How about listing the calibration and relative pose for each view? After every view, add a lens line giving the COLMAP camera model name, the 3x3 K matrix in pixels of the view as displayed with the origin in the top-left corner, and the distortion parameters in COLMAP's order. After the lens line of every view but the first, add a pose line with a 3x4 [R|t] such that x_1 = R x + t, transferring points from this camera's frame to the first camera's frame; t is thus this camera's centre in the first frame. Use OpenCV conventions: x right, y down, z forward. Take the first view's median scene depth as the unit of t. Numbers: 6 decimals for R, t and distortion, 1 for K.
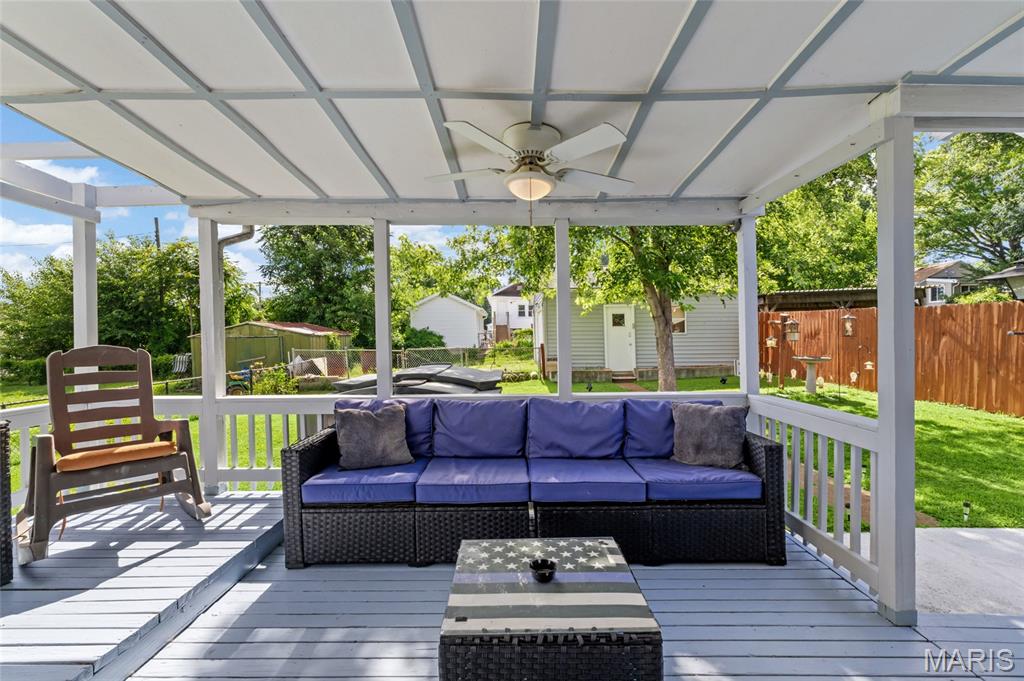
lens RADIAL K [[467.9, 0, 512.0], [0, 467.9, 340.5], [0, 0, 1]] dist [0.000471, 0.000501]
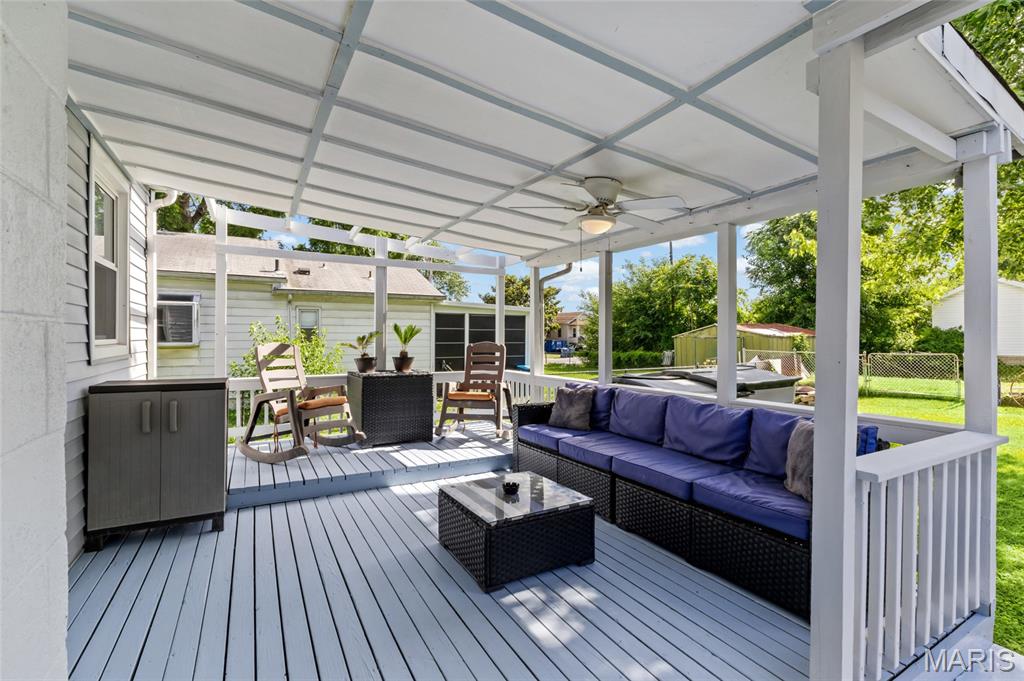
lens RADIAL K [[458.8, 0, 512.0], [0, 458.8, 340.5], [0, 0, 1]] dist [-0.000227, 0.000423]
pose [[0.504744, 0.013314, -0.863166, 0.165863], [-0.013781, 0.999878, 0.007364, -0.001940], [0.863159, 0.008178, 0.504866, 0.026229]]
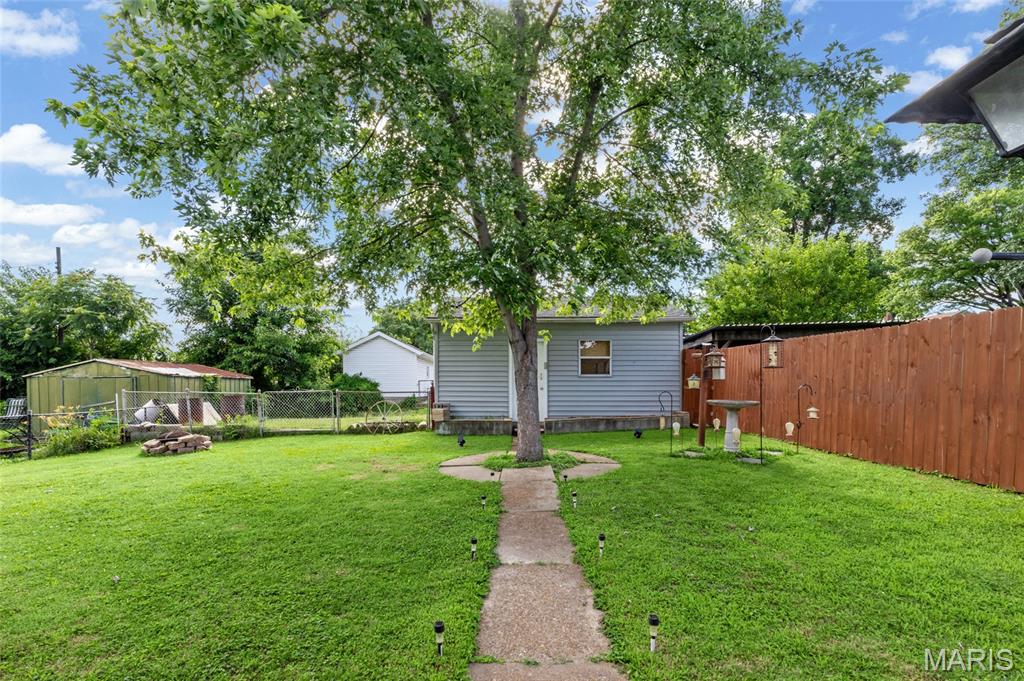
lens RADIAL K [[472.3, 0, 516.5], [0, 472.3, 393.5], [0, 0, 1]] dist [0.001420, 0.000348]
pose [[0.999958, 0.009196, -0.000041, 0.210895], [-0.009196, 0.999949, -0.004218, 0.020933], [0.000002, 0.004218, 0.999991, 0.191124]]
